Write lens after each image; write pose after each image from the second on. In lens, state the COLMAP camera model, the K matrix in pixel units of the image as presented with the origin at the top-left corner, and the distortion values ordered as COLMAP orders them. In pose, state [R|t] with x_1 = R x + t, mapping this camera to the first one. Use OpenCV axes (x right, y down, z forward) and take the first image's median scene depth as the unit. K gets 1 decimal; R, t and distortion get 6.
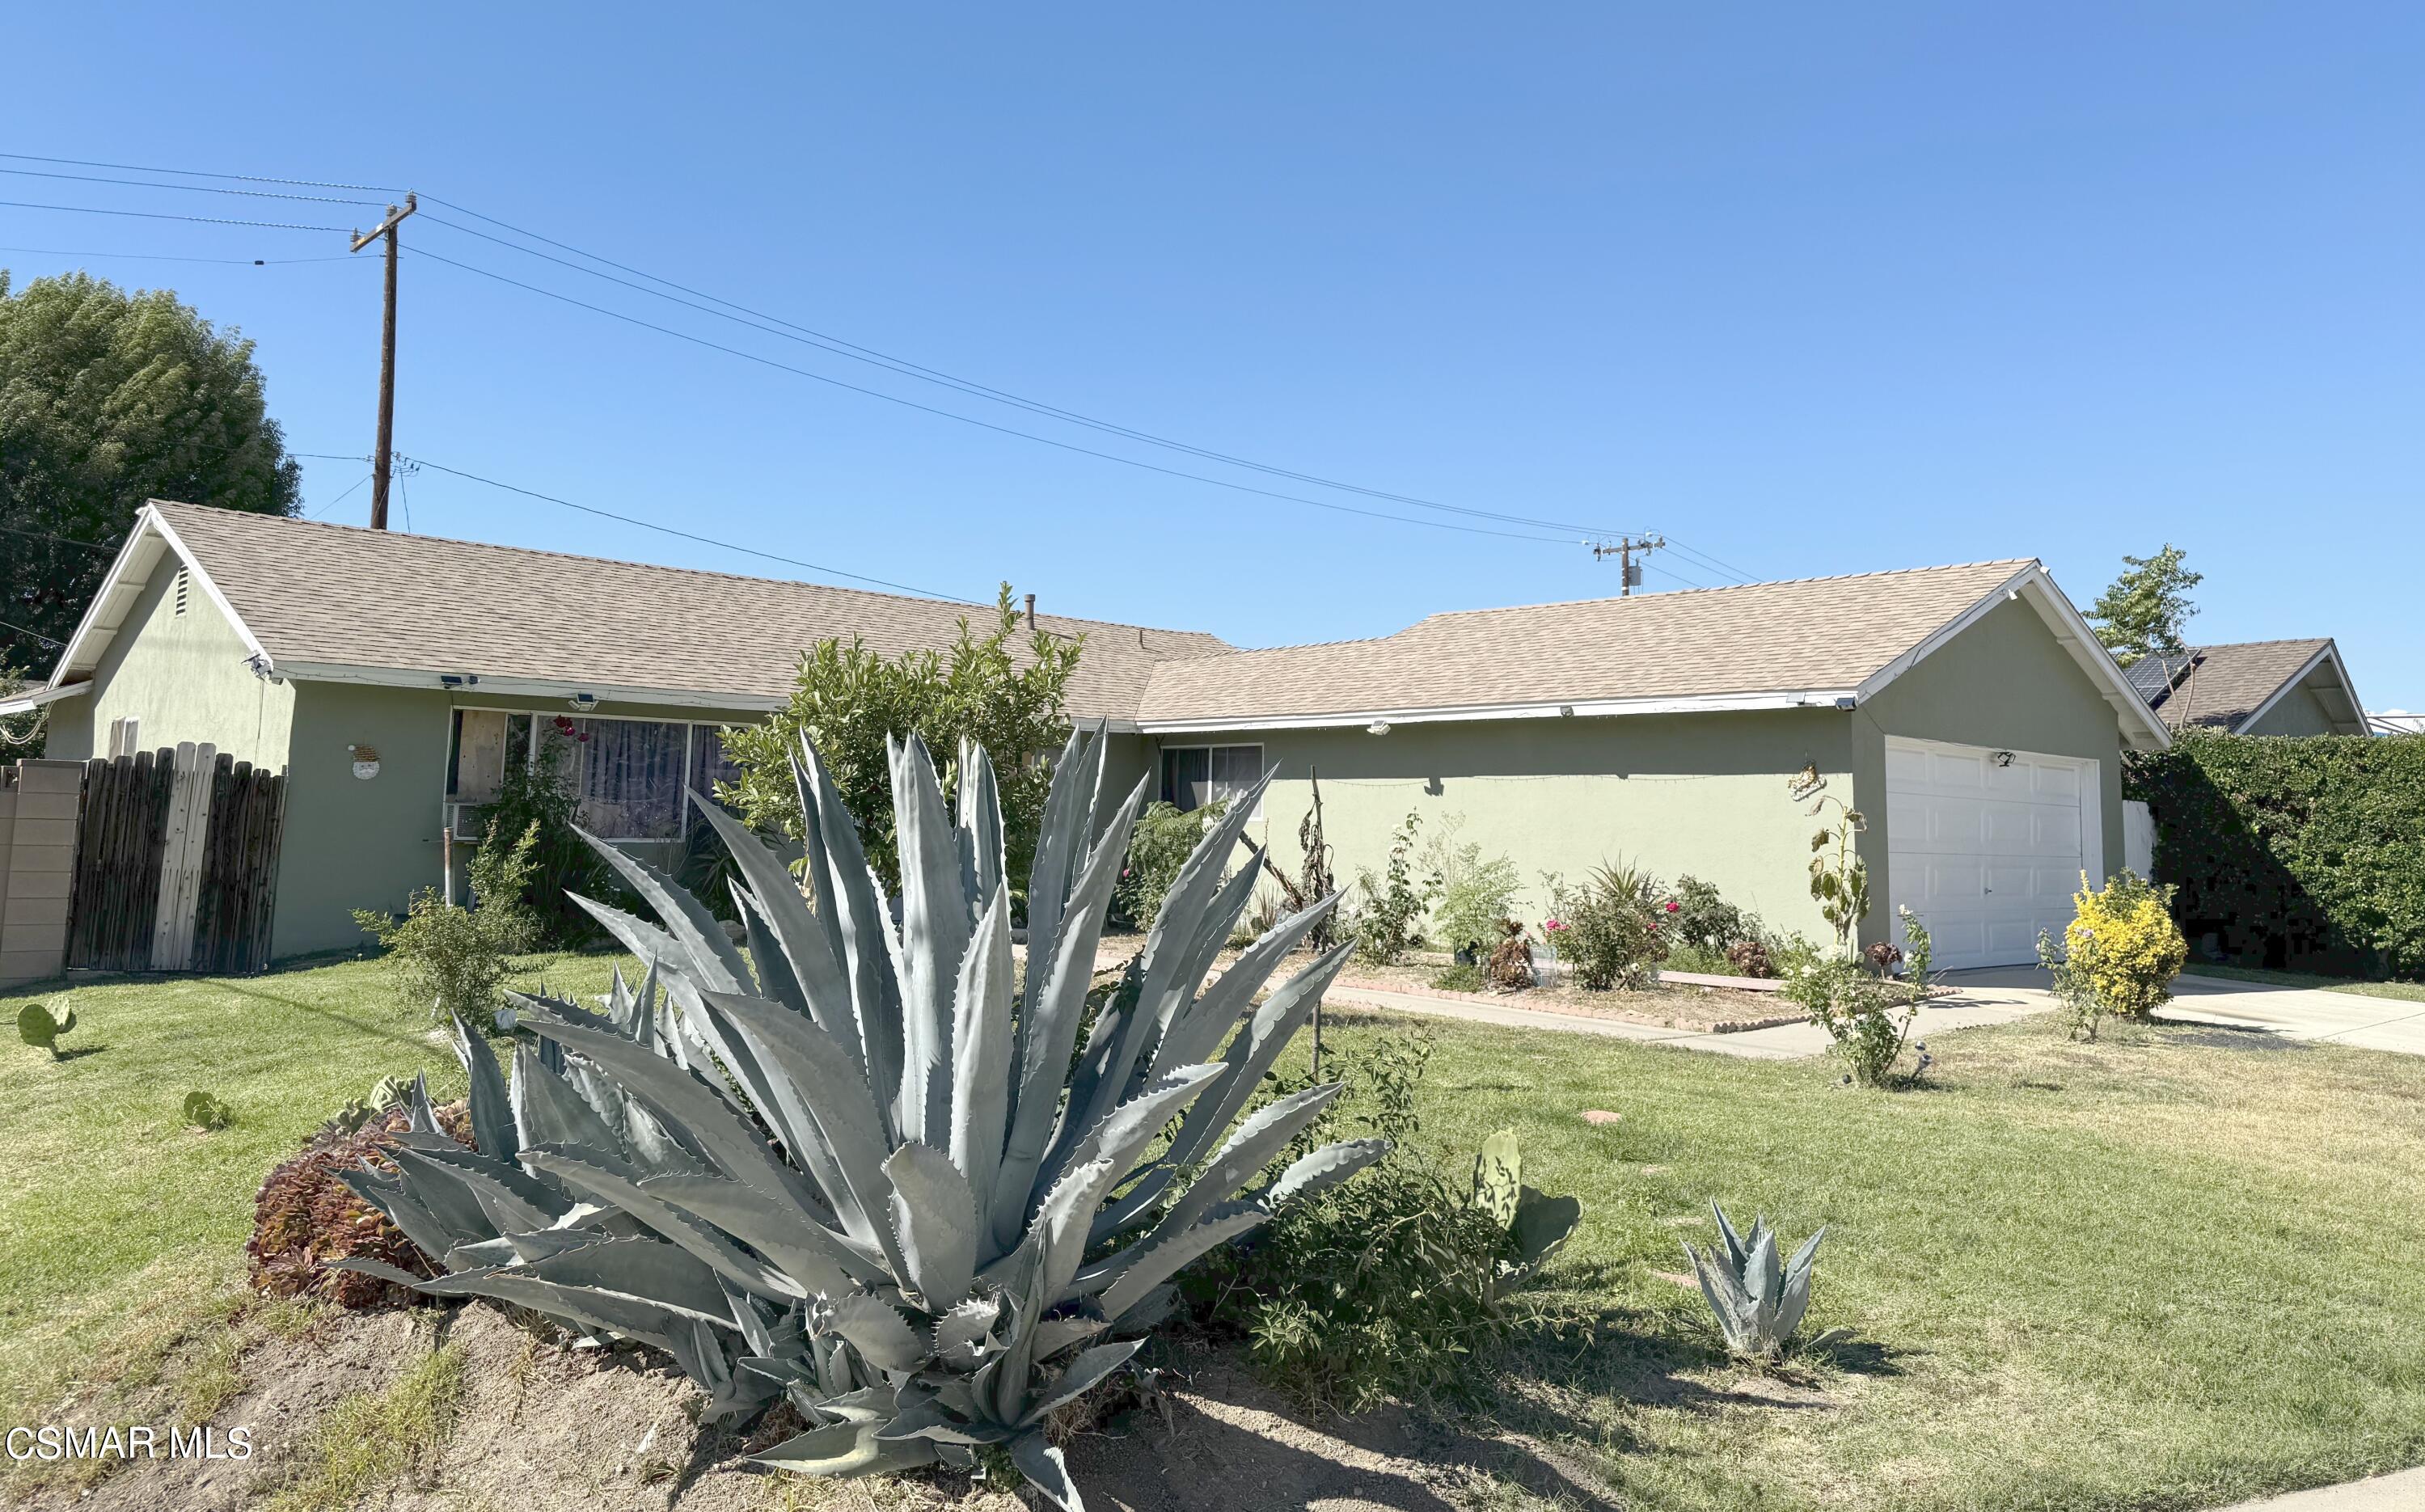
lens RADIAL K [[1793.8, 0, 1299.5], [0, 1793.8, 632.8], [0, 0, 1]] dist [0.031214, -0.049615]
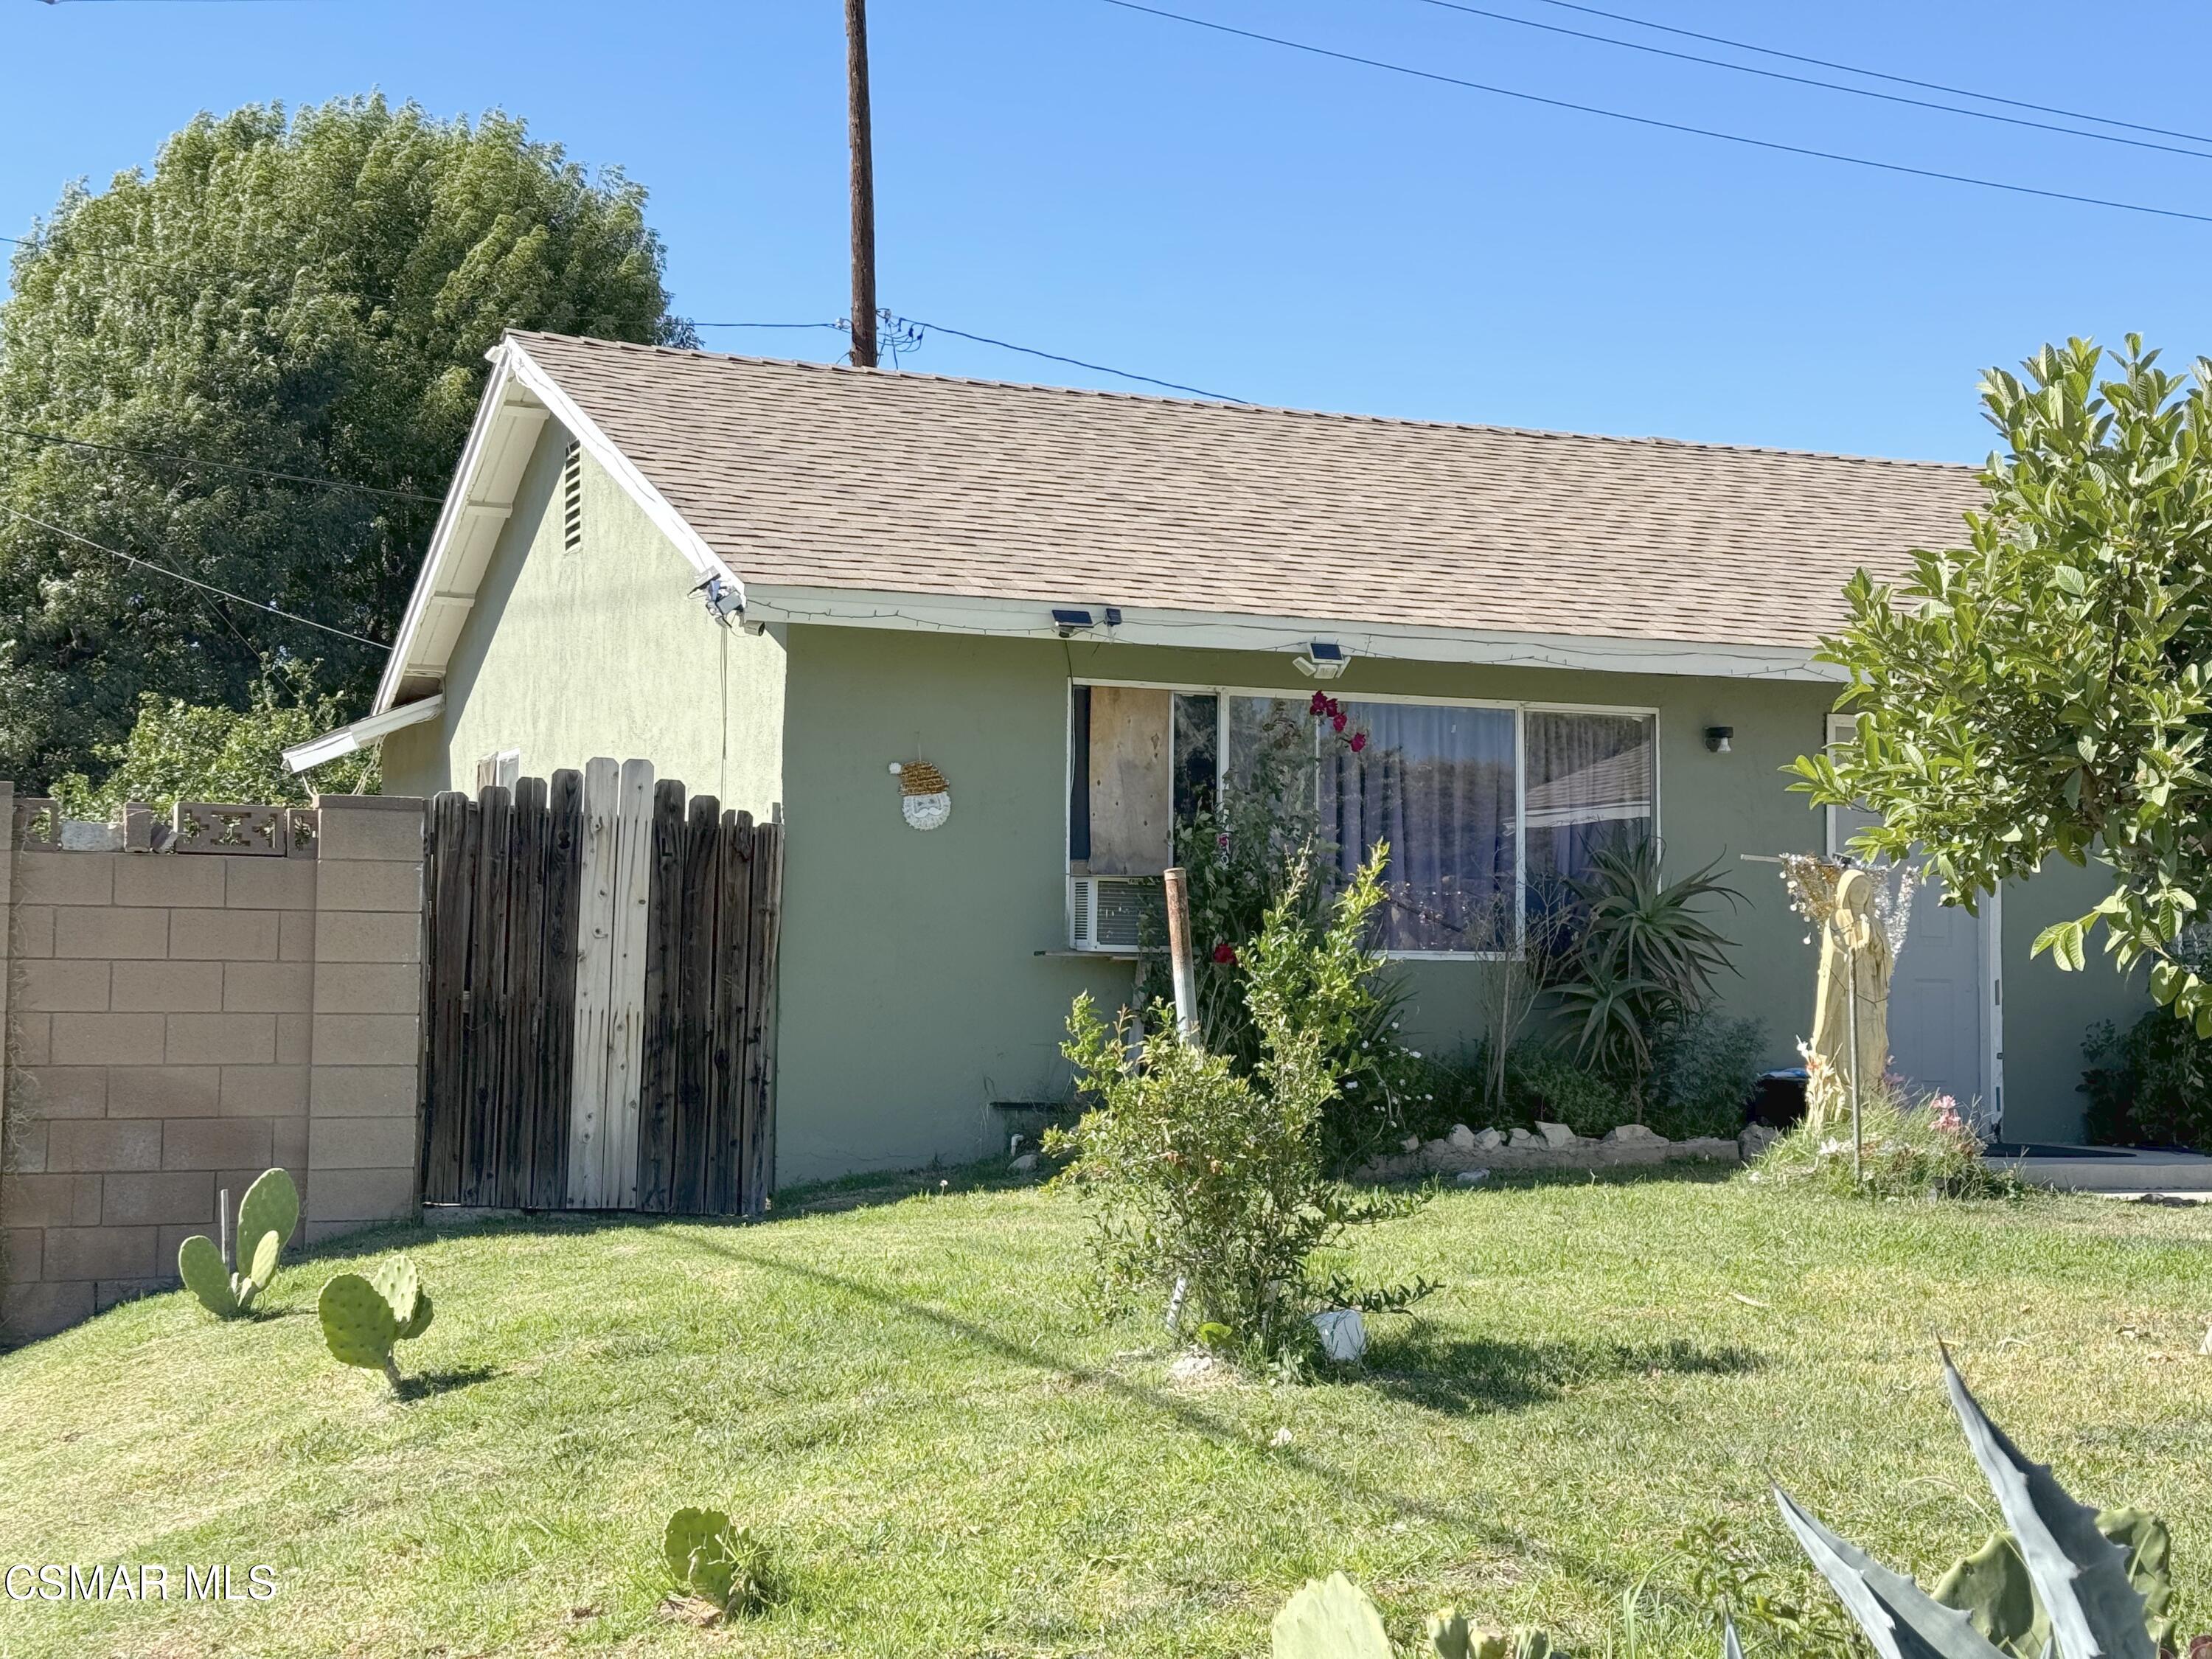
lens RADIAL K [[3156.9, 0, 1120.0], [0, 3156.9, 918.2], [0, 0, 1]] dist [0.133665, 0.000000]
pose [[0.925781, -0.018521, -0.377607, -0.139526], [0.050428, 0.995924, 0.074785, 0.042466], [0.374683, -0.088277, 0.922941, 0.216938]]
